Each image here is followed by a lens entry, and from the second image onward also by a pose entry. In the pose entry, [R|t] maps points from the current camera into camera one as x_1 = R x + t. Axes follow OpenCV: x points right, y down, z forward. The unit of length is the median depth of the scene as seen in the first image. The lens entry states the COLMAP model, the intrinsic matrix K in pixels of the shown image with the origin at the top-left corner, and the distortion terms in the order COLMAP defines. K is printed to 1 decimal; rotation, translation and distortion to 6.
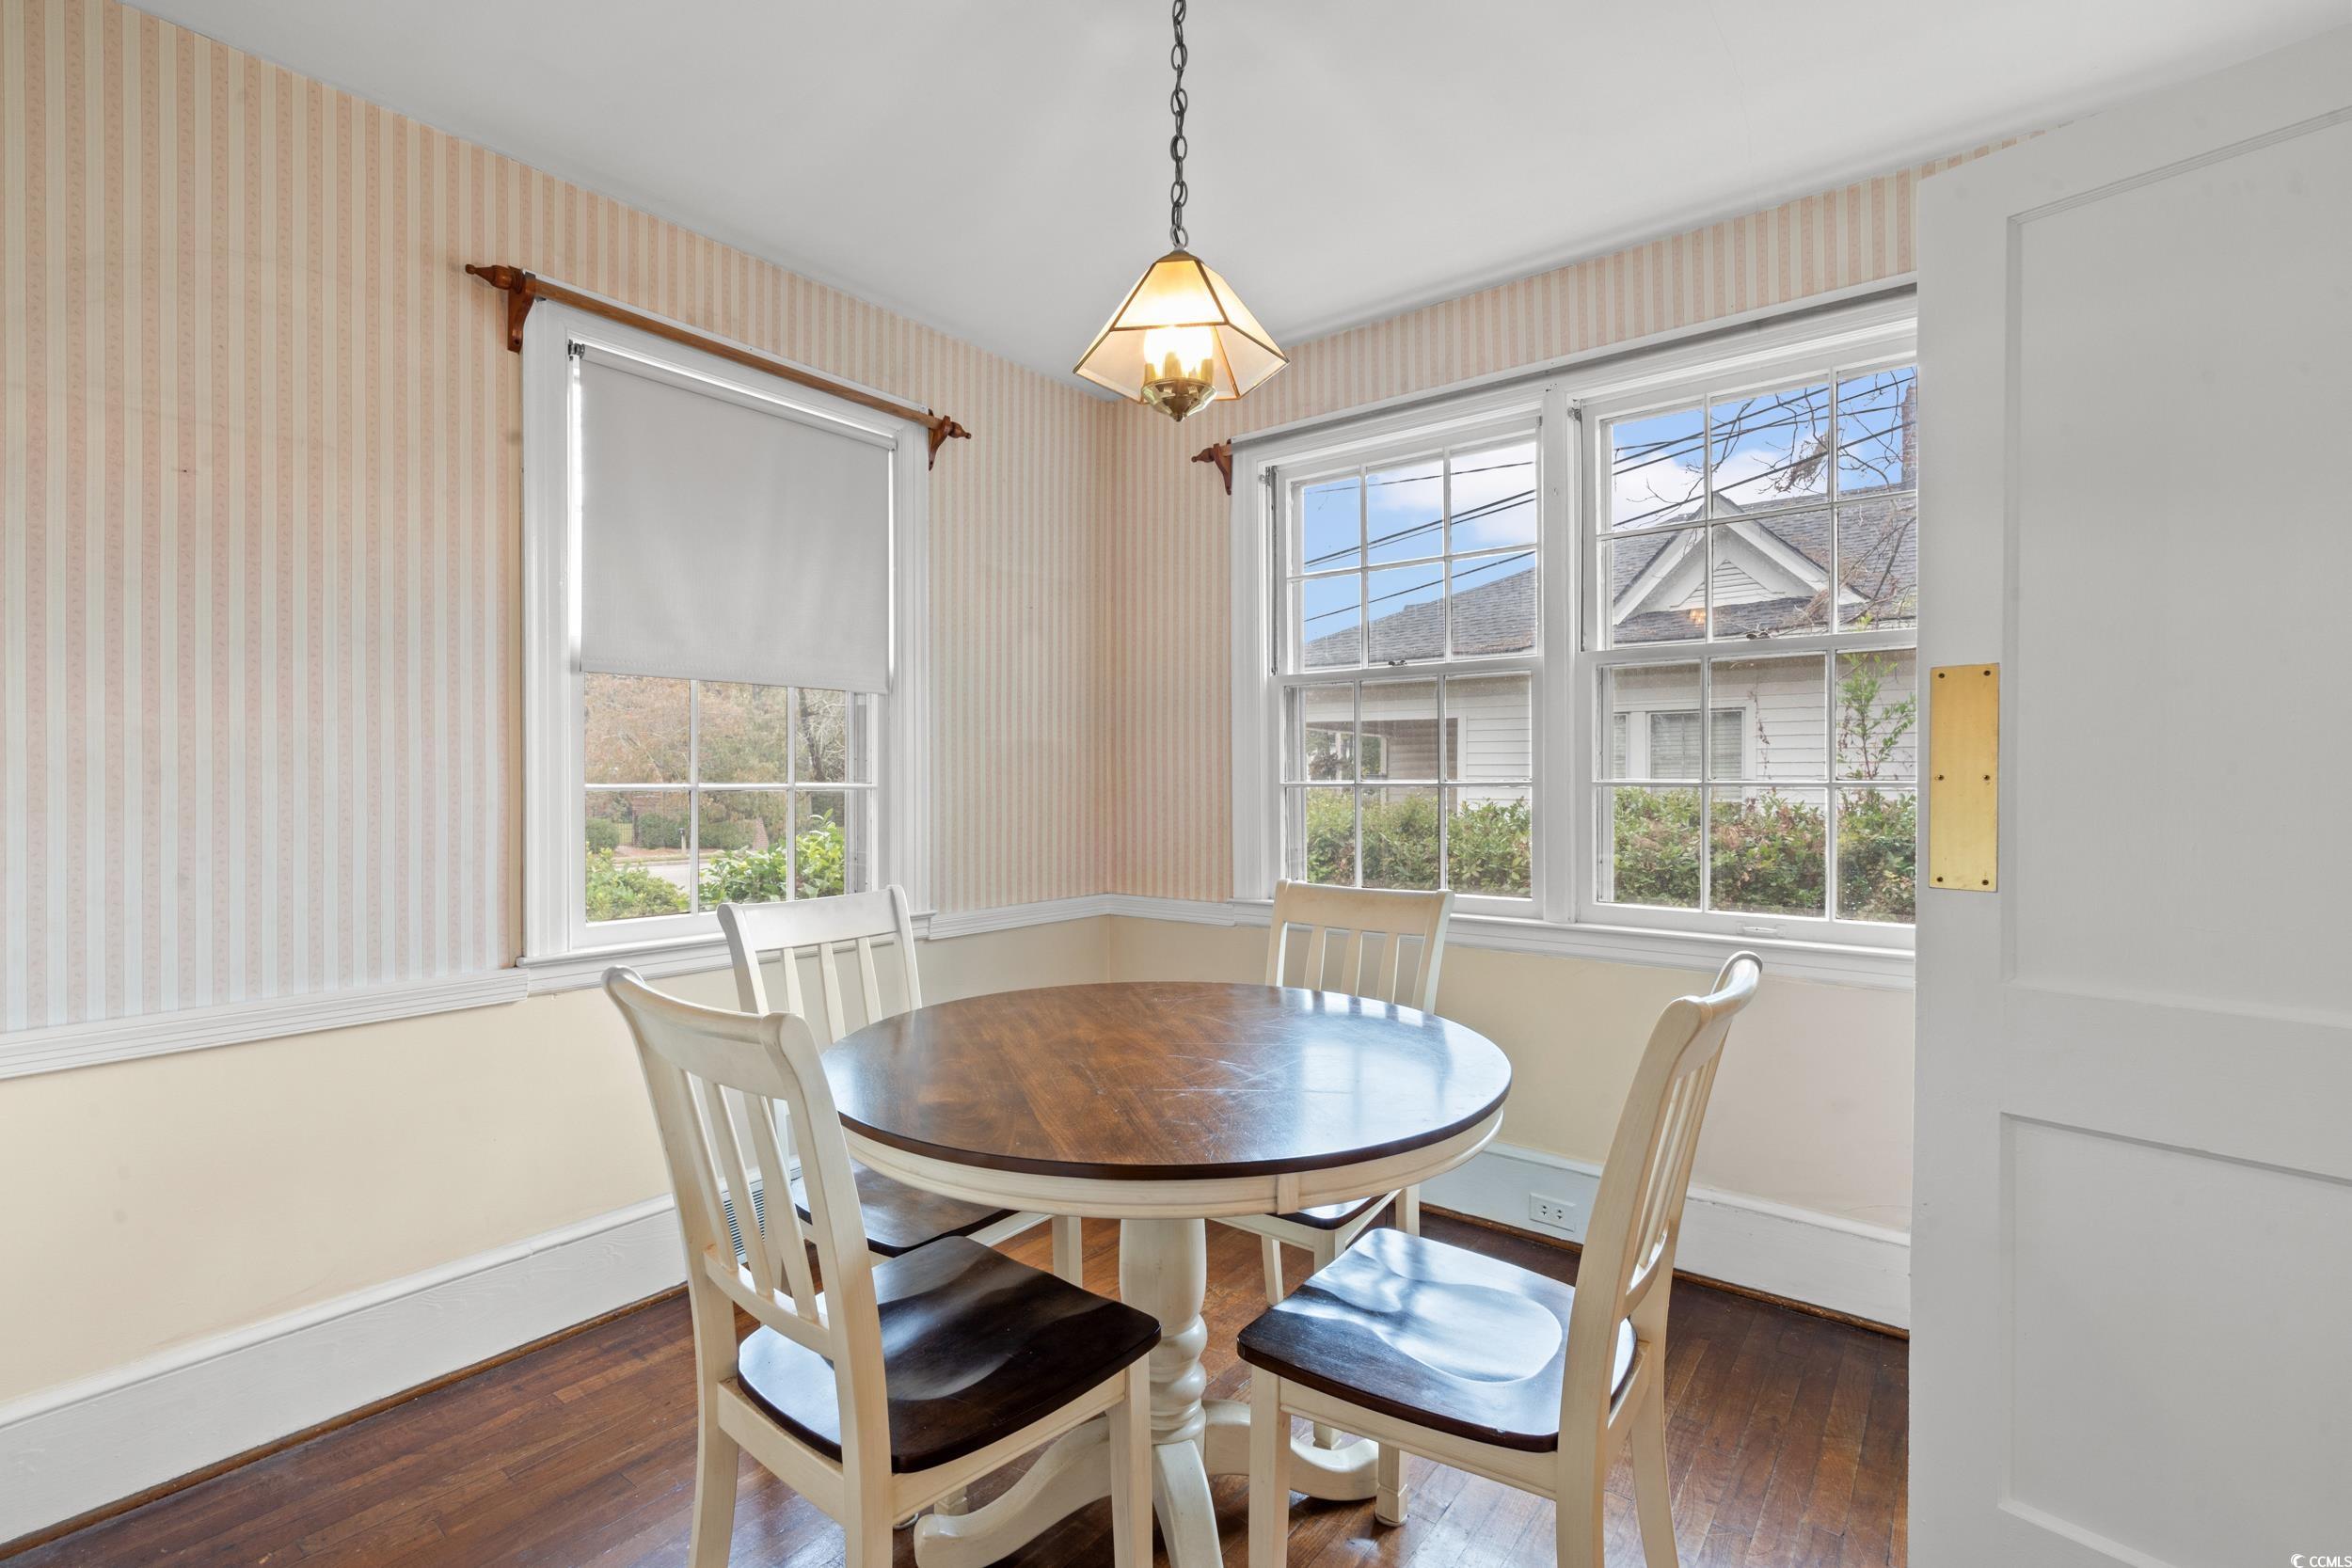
lens RADIAL K [[1077.1, 0, 1176.8], [0, 1077.1, 784.5], [0, 0, 1]] dist [-0.006984, 0.001379]
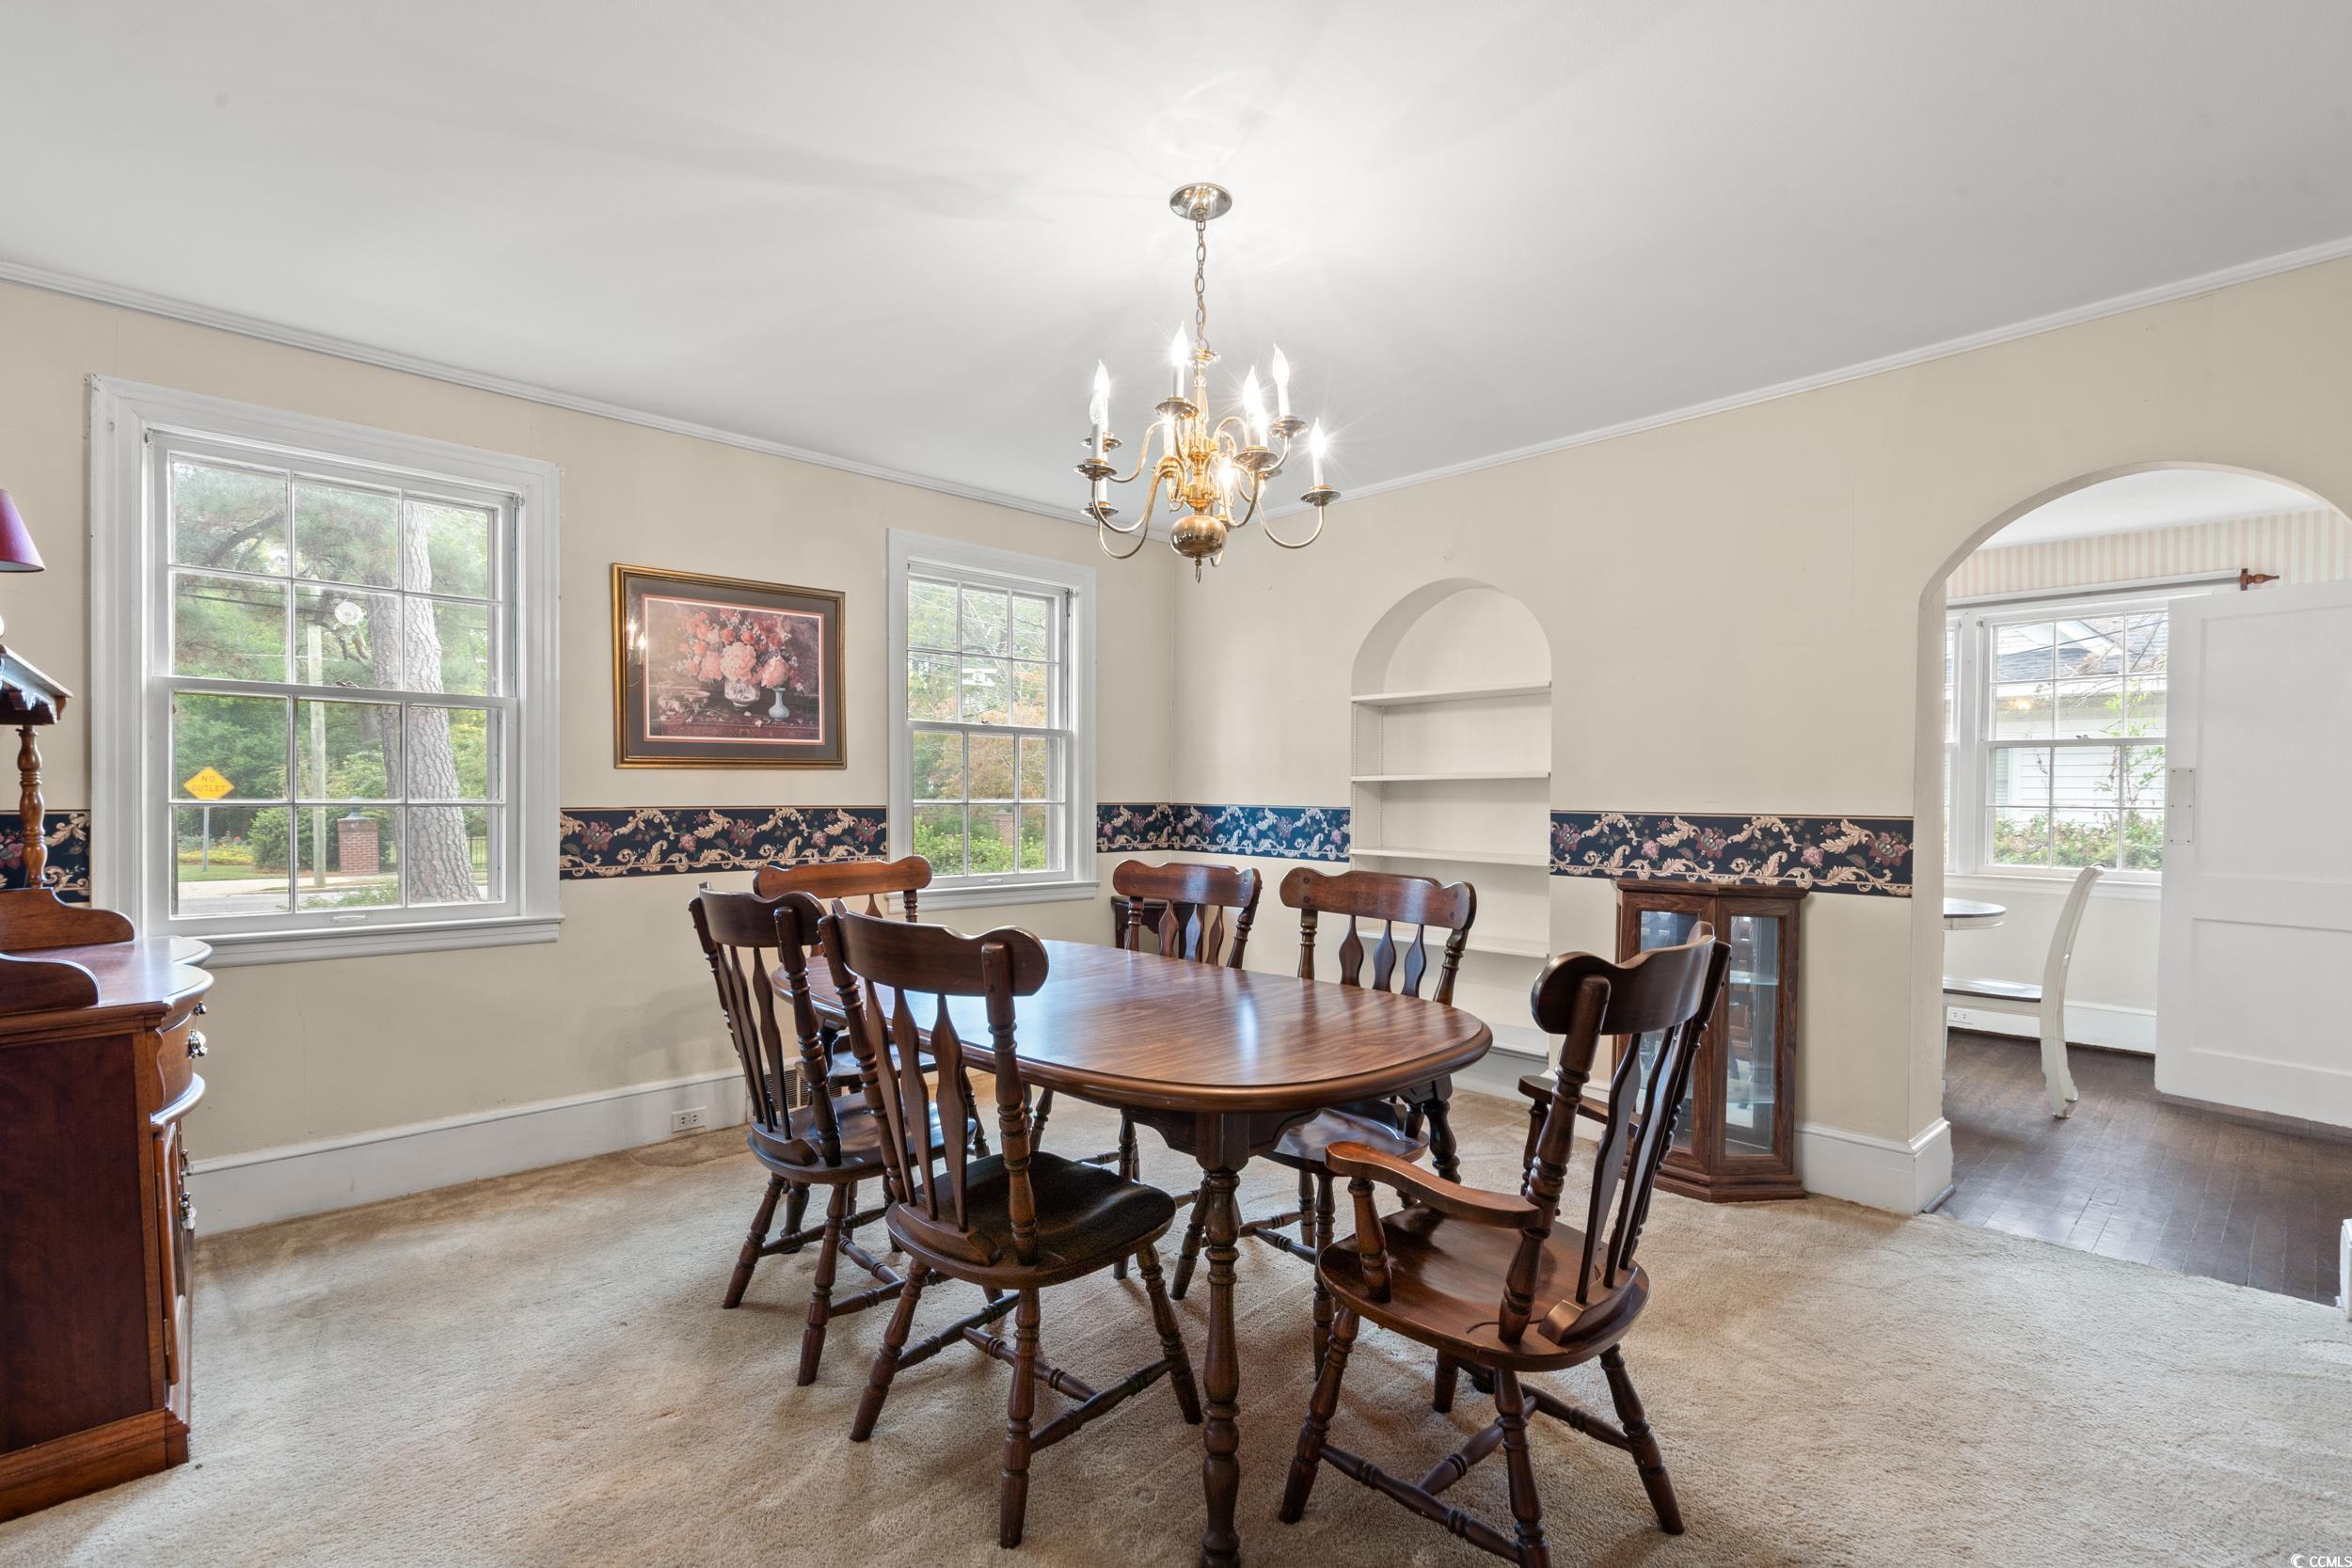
lens RADIAL K [[1077.1, 0, 1165.6], [0, 1077.1, 804.6], [0, 0, 1]] dist [-0.006984, 0.001379]
pose [[0.988191, 0.013185, -0.152657, -1.018145], [-0.011953, 0.999888, 0.008989, -0.004150], [0.152758, -0.007058, 0.988238, -1.510876]]
